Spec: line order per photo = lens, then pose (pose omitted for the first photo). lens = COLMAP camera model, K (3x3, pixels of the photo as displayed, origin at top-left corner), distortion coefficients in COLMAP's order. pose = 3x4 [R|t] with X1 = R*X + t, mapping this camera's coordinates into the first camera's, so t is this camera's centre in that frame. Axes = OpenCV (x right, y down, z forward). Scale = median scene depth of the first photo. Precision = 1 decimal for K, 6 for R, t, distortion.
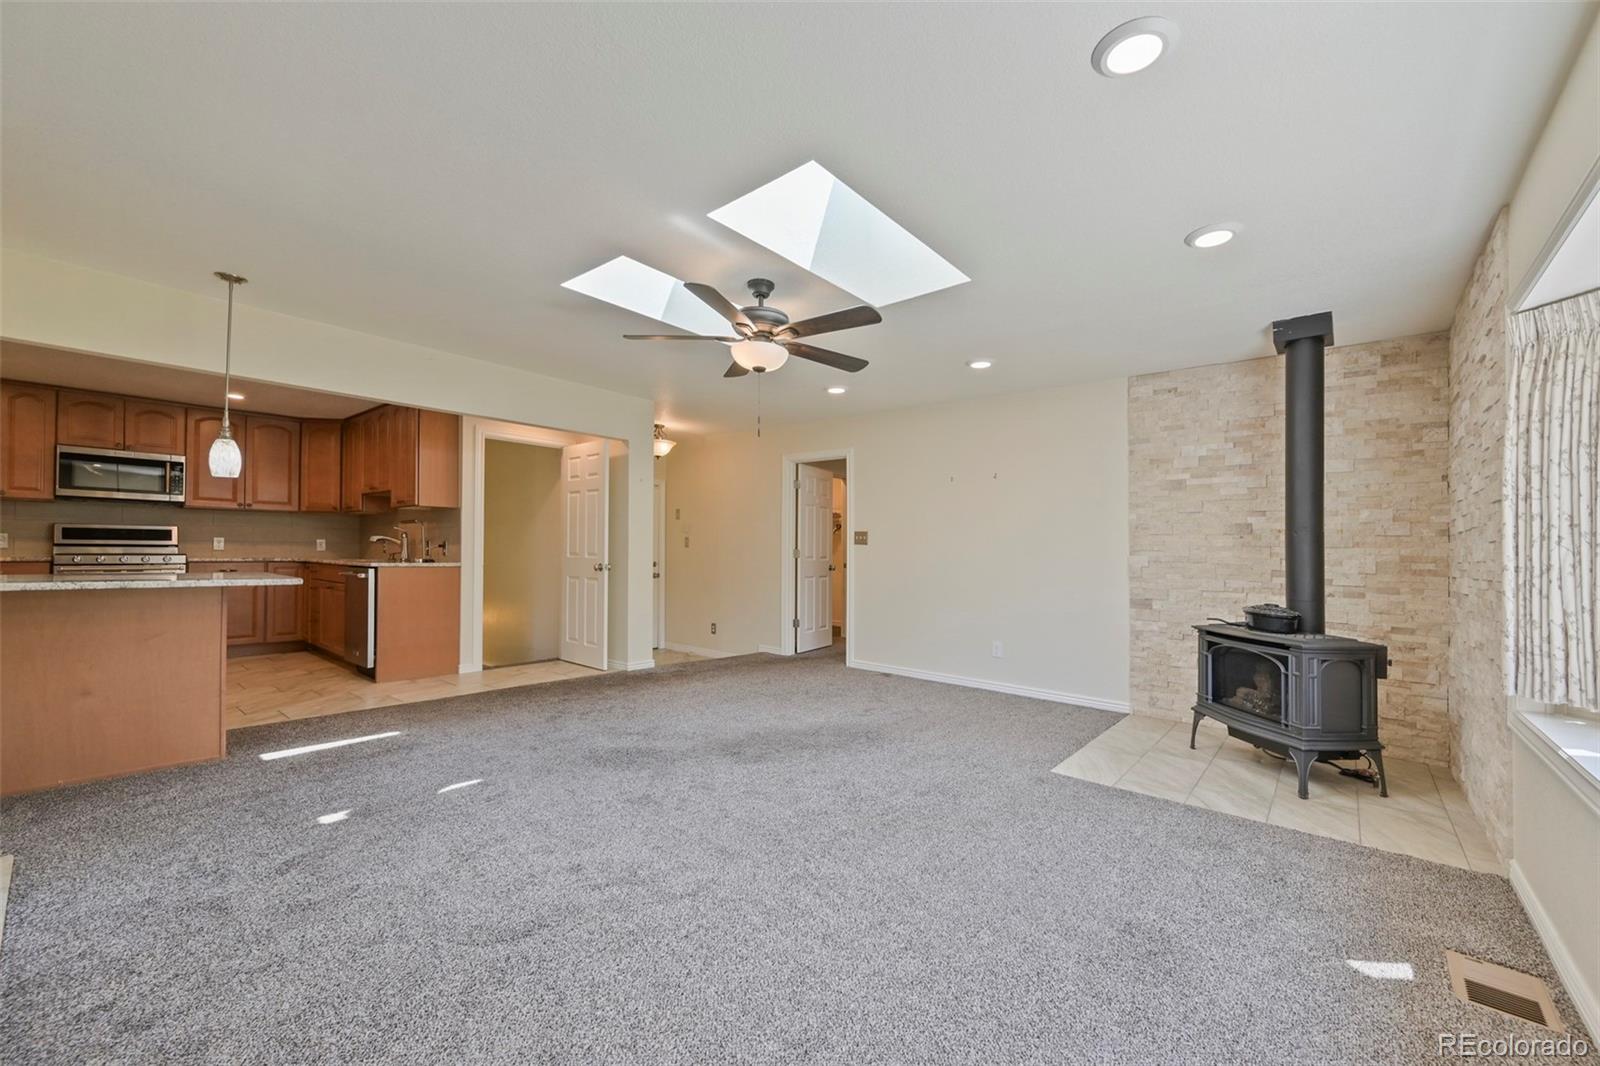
lens RADIAL K [[609.6, 0, 772.5], [0, 609.6, 555.6], [0, 0, 1]] dist [-0.001067, -0.000175]
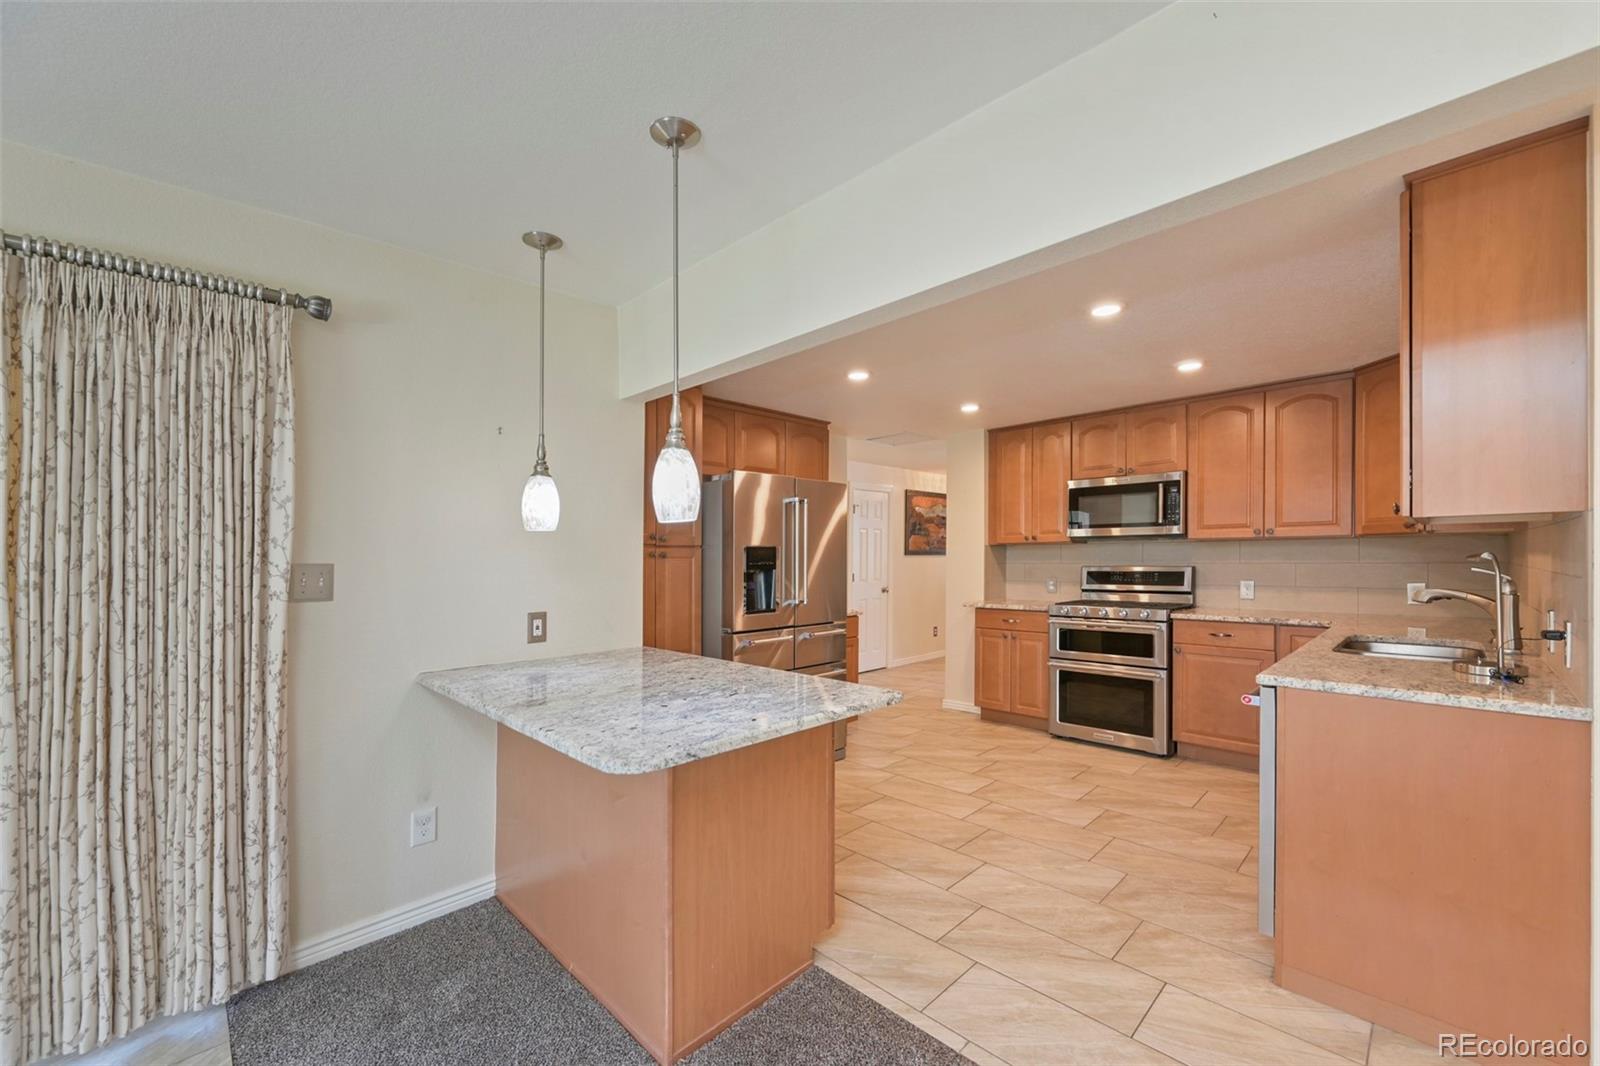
lens RADIAL K [[630.3, 0, 827.6], [0, 630.3, 562.2], [0, 0, 1]] dist [-0.000604, -0.000093]
pose [[-0.058539, -0.008644, -0.998248, -0.208691], [-0.000992, 0.999963, -0.008600, -0.051238], [0.998285, 0.000486, -0.058545, 0.672160]]
